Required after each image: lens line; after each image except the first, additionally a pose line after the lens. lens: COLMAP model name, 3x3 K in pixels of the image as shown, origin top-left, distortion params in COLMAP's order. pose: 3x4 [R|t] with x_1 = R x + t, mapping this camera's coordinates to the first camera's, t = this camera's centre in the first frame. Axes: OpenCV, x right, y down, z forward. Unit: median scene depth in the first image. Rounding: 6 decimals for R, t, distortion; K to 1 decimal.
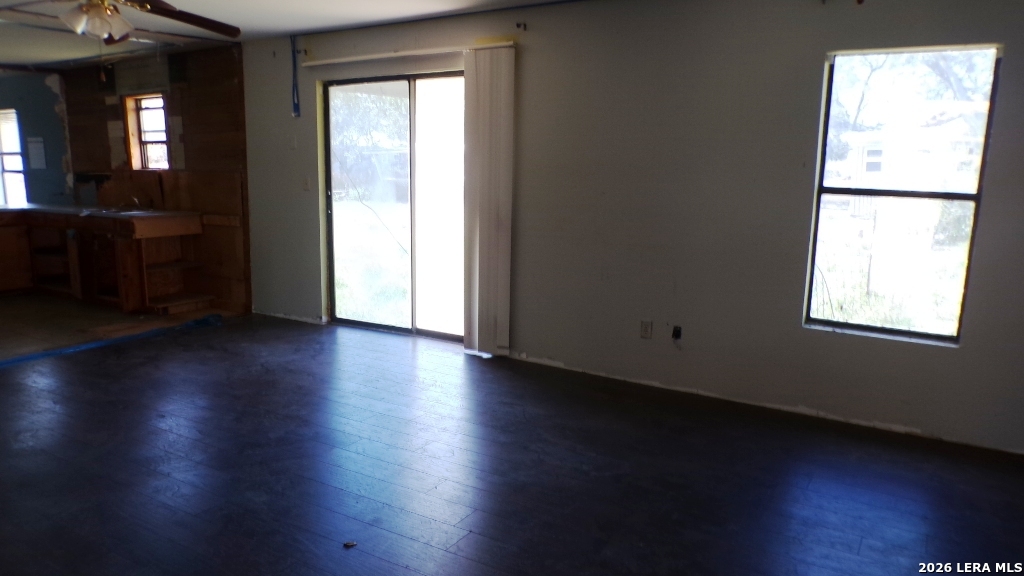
lens RADIAL K [[705.3, 0, 510.8], [0, 705.3, 299.8], [0, 0, 1]] dist [-0.034964, 0.000438]
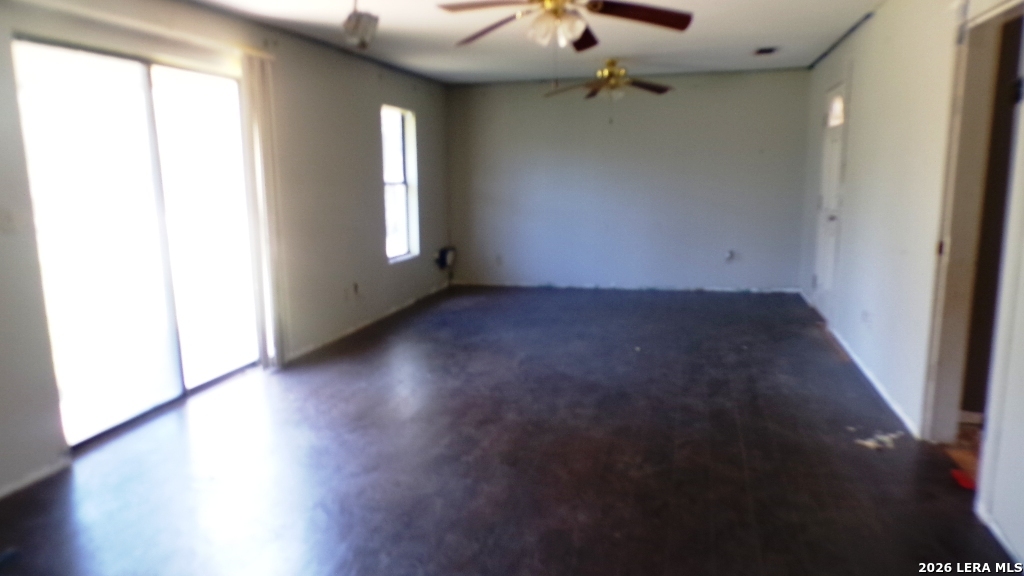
lens RADIAL K [[705.3, 0, 510.8], [0, 705.3, 299.8], [0, 0, 1]] dist [-0.034964, 0.000438]
pose [[-0.288476, -0.184164, 0.939609, -0.806530], [0.192857, 0.950040, 0.245419, -0.147036], [-0.937863, 0.252007, -0.238547, 0.710591]]
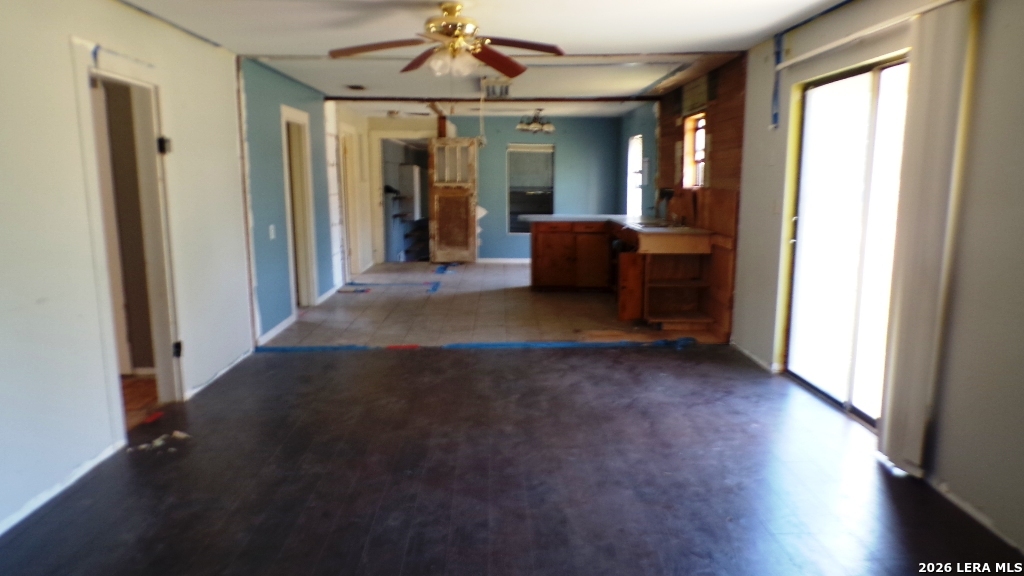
lens RADIAL K [[705.3, 0, 510.8], [0, 705.3, 299.8], [0, 0, 1]] dist [-0.034964, 0.000438]
pose [[0.541623, 0.133188, -0.830003, 0.234087], [-0.148913, 0.986955, 0.061200, -0.052209], [0.827326, 0.090451, 0.554391, 0.244855]]
